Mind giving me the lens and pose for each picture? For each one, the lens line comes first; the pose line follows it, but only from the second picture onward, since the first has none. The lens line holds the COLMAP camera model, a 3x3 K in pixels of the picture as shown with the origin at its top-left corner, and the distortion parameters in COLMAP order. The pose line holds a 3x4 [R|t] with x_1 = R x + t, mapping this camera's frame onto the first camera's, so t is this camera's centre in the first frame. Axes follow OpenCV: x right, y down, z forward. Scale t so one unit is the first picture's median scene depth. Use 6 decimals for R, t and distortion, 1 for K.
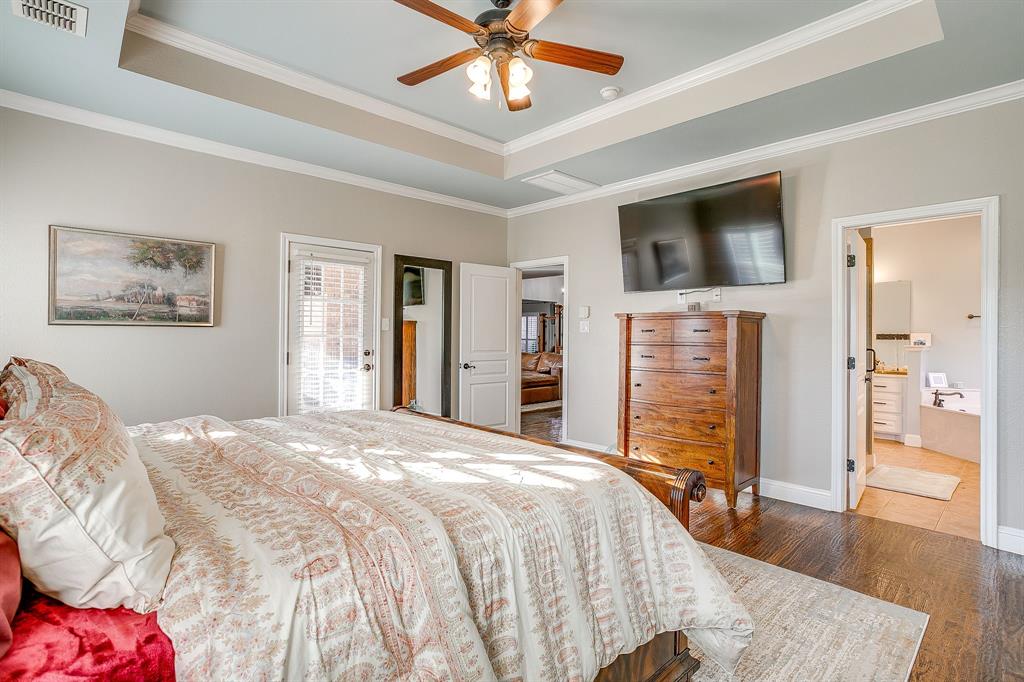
lens RADIAL K [[497.8, 0, 509.4], [0, 497.8, 334.2], [0, 0, 1]] dist [-0.057831, 0.031610]
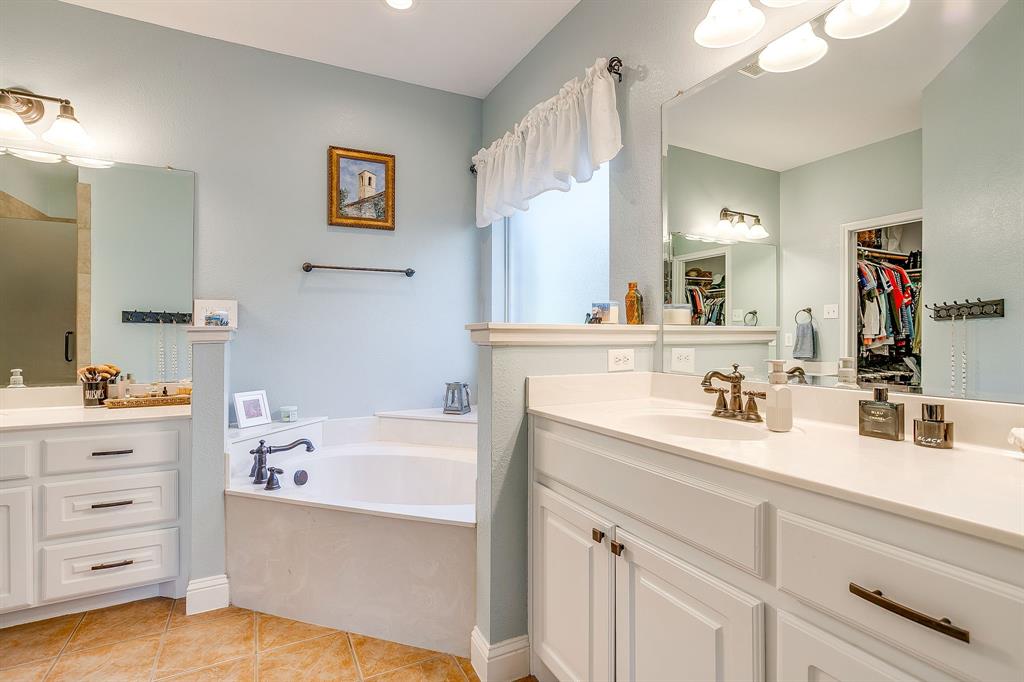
lens RADIAL K [[497.8, 0, 509.4], [0, 497.8, 334.2], [0, 0, 1]] dist [-0.057831, 0.031610]
pose [[0.281781, -0.005289, 0.959464, 0.535607], [0.001647, 0.999986, 0.005029, 0.027060], [-0.959477, 0.000163, 0.281786, 0.665537]]
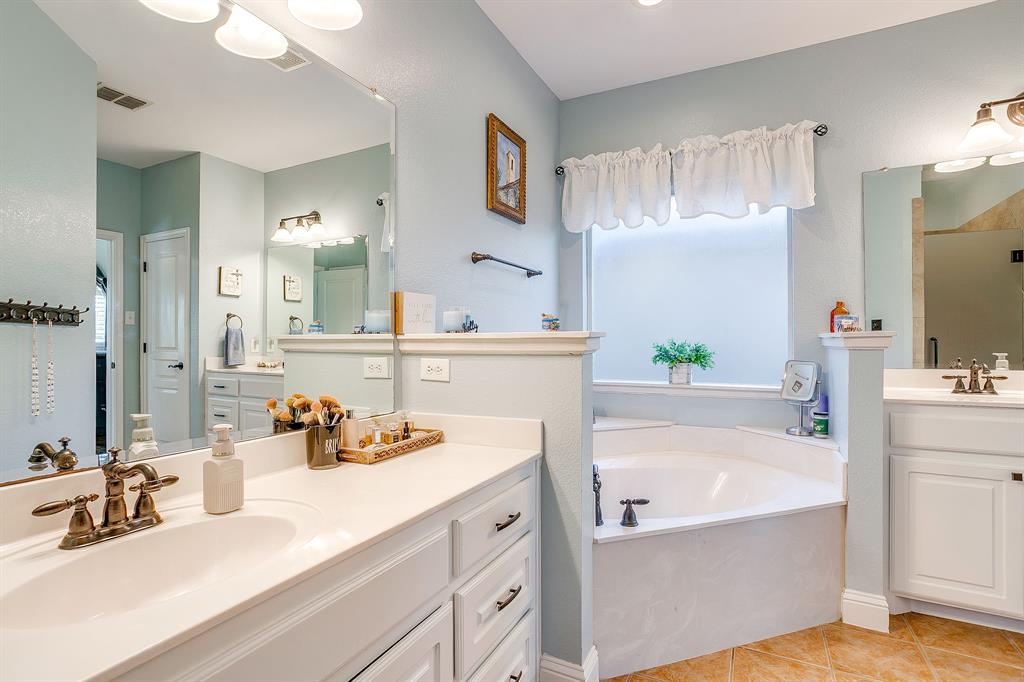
lens RADIAL K [[507.9, 0, 512.0], [0, 507.9, 341.0], [0, 0, 1]] dist [-0.062496, 0.041304]
pose [[-0.341977, -0.001057, 0.939708, 0.562633], [0.002606, 0.999994, 0.002073, 0.027460], [-0.939705, 0.003158, -0.341973, 1.098757]]
